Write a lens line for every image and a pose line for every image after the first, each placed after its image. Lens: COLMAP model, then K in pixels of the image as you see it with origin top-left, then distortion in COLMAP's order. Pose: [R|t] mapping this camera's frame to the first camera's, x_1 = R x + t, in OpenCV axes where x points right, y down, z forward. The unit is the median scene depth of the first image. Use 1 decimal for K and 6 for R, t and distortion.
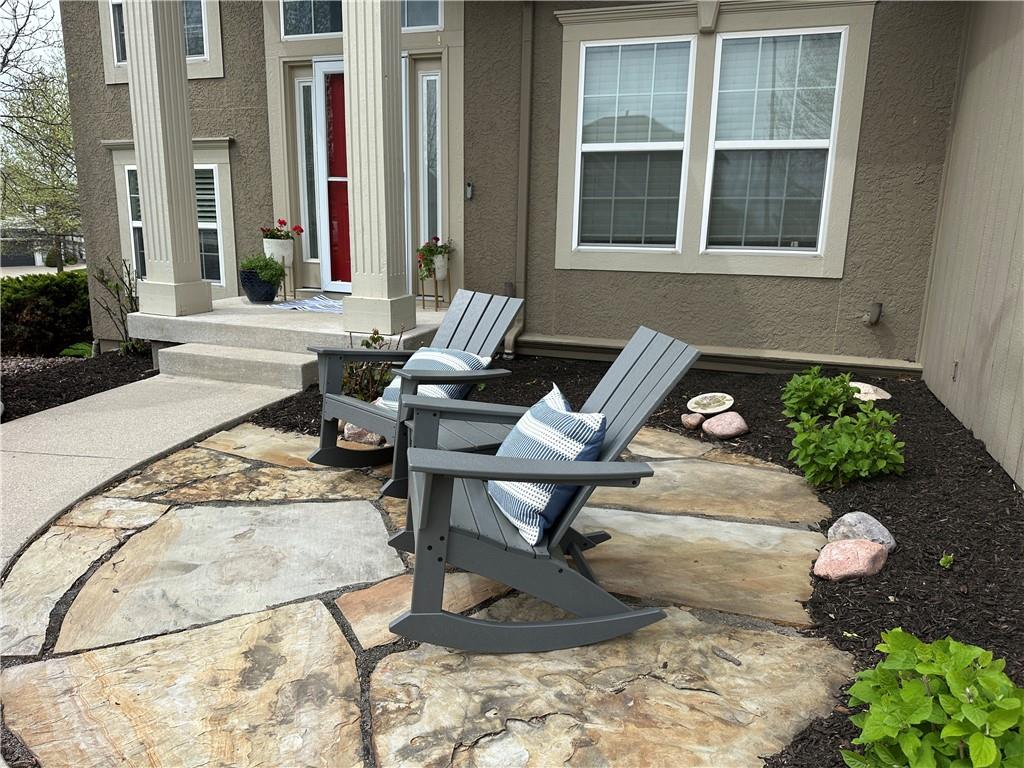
lens RADIAL K [[707.3, 0, 527.1], [0, 707.3, 384.6], [0, 0, 1]] dist [0.068801, -0.027767]
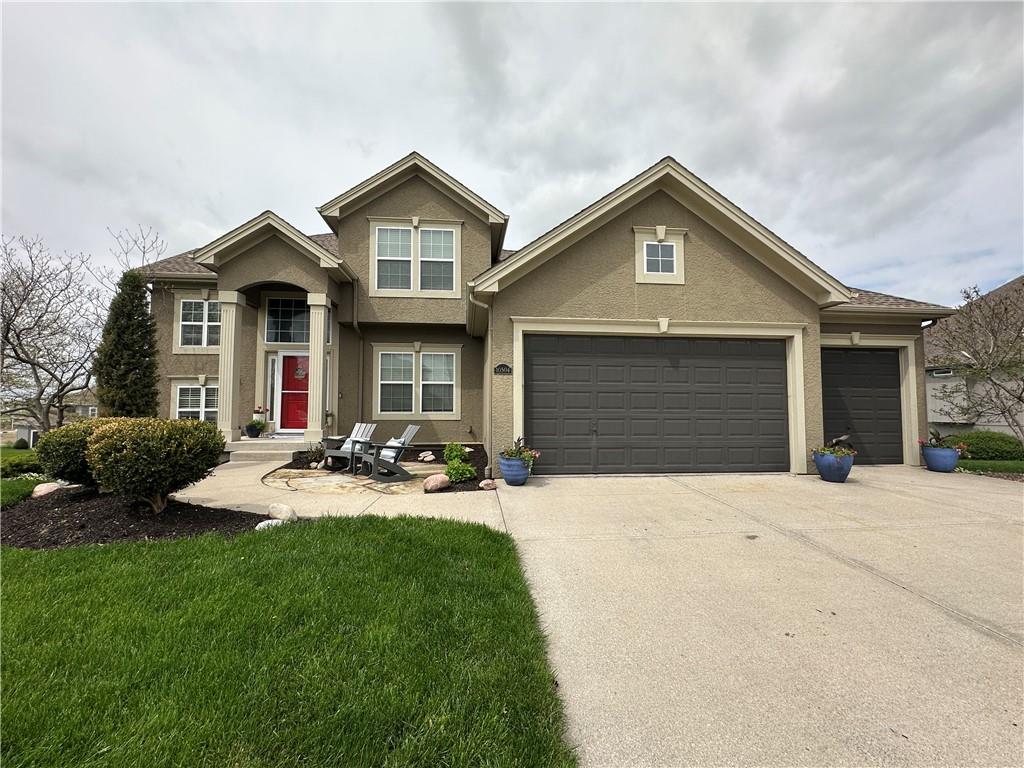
lens RADIAL K [[442.2, 0, 512.1], [0, 442.2, 389.5], [0, 0, 1]] dist [-0.010028, 0.001846]
pose [[0.905807, -0.002425, 0.423685, -0.221325], [0.109853, 0.967132, -0.229322, 0.207258], [-0.409203, 0.254264, 0.876301, -0.925216]]
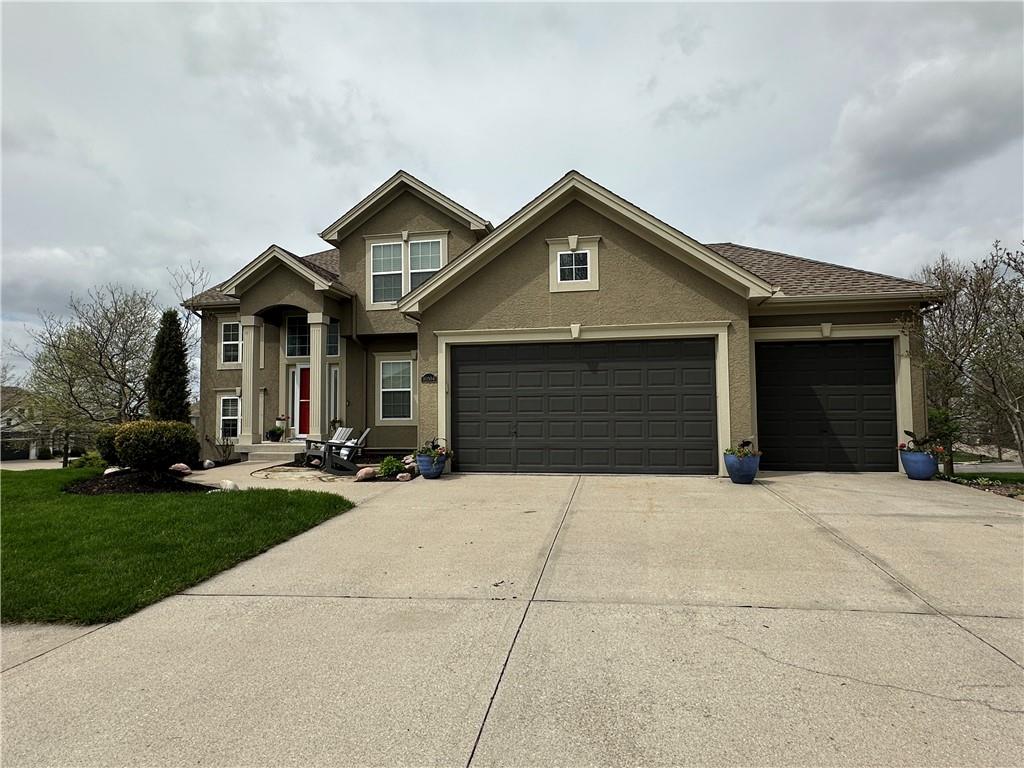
lens RADIAL K [[581.8, 0, 518.3], [0, 581.8, 392.7], [0, 0, 1]] dist [-0.007409, 0.002643]
pose [[0.987386, -0.023906, 0.156519, 0.275755], [0.063370, 0.965577, -0.252281, 0.397439], [-0.145100, 0.259017, 0.954912, -1.650469]]
